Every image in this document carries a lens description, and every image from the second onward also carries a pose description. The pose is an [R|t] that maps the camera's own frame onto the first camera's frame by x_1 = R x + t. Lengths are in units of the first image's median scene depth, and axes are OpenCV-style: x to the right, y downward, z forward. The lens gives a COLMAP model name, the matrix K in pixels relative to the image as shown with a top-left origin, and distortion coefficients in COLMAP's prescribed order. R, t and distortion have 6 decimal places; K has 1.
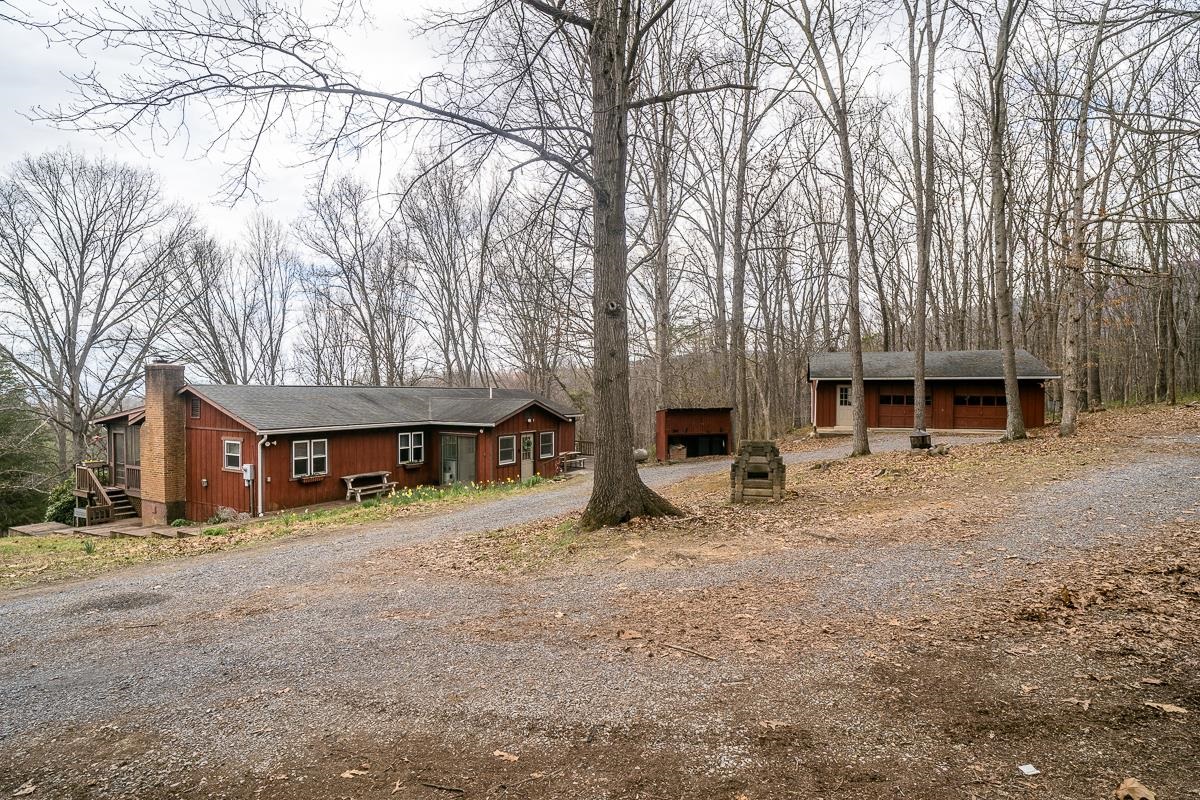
lens RADIAL K [[622.9, 0, 600.2], [0, 622.9, 402.4], [0, 0, 1]] dist [-0.002603, -0.000414]
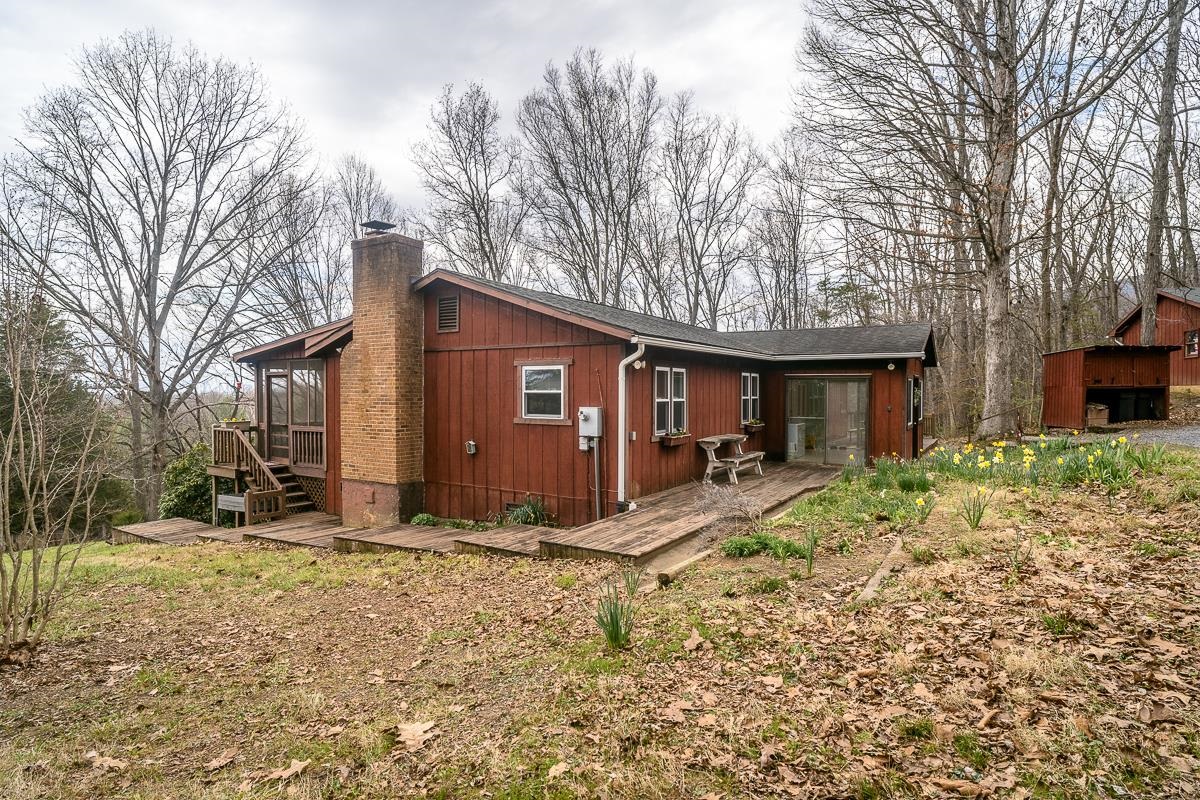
lens RADIAL K [[617.5, 0, 600.0], [0, 617.5, 400.0], [0, 0, 1]] dist [-0.002808, -0.000516]
pose [[0.999589, -0.001207, -0.028660, -0.447444], [0.001119, 0.999995, -0.003075, 0.078707], [0.028663, 0.003041, 0.999585, 0.406554]]
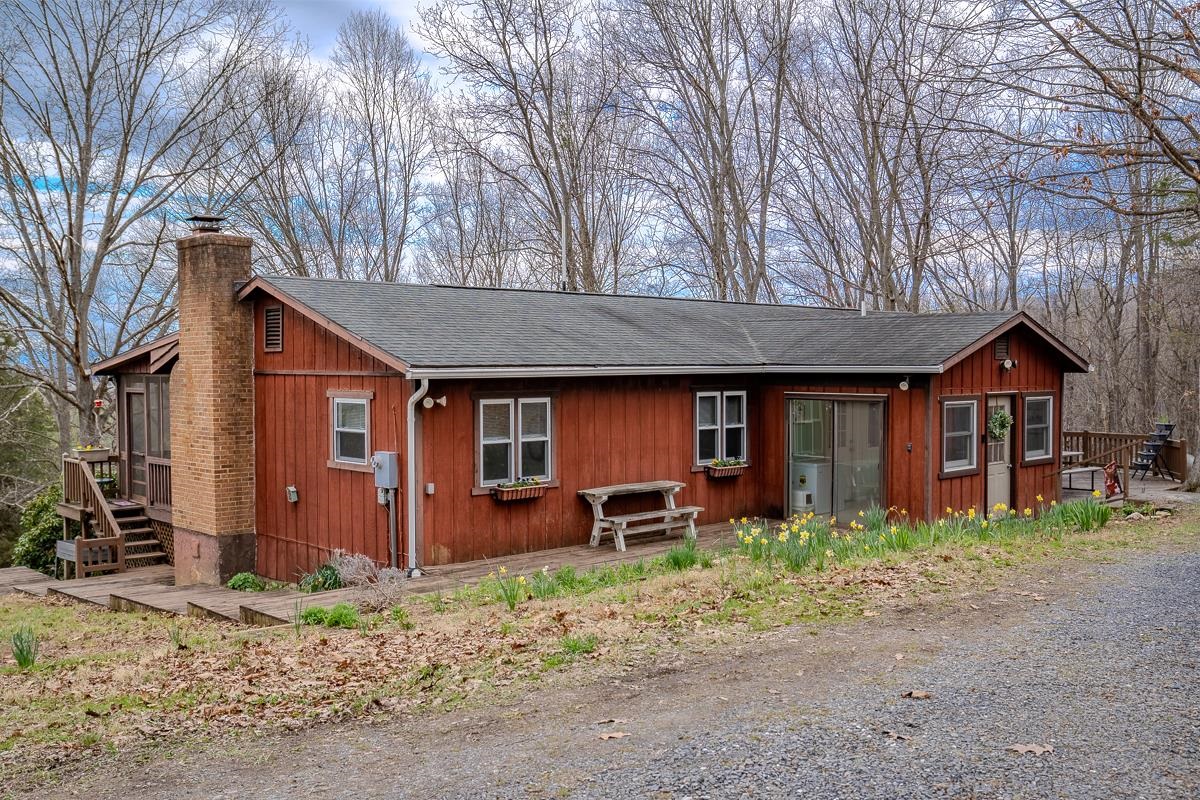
lens RADIAL K [[1118.4, 0, 600.0], [0, 1118.4, 400.0], [0, 0, 1]] dist [-0.040751, 0.134355]
pose [[0.960175, 0.002333, -0.279389, -0.176979], [0.001940, 0.999885, 0.015016, 0.043965], [0.279392, -0.014959, 0.960061, 0.259626]]
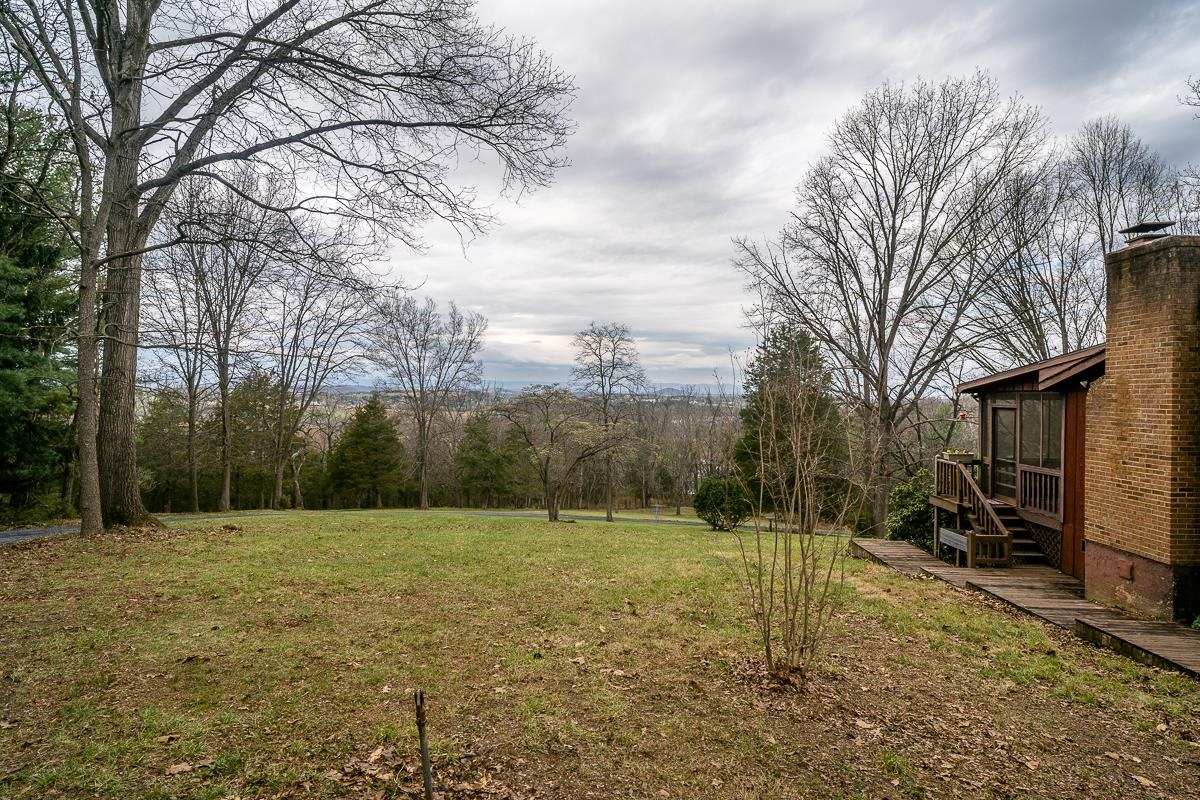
lens RADIAL K [[622.9, 0, 600.2], [0, 622.9, 402.4], [0, 0, 1]] dist [-0.002603, -0.000414]
pose [[0.474089, 0.012552, -0.880387, -0.456884], [-0.019367, 0.999805, 0.003826, 0.051148], [0.880264, 0.015237, 0.474240, 0.409102]]
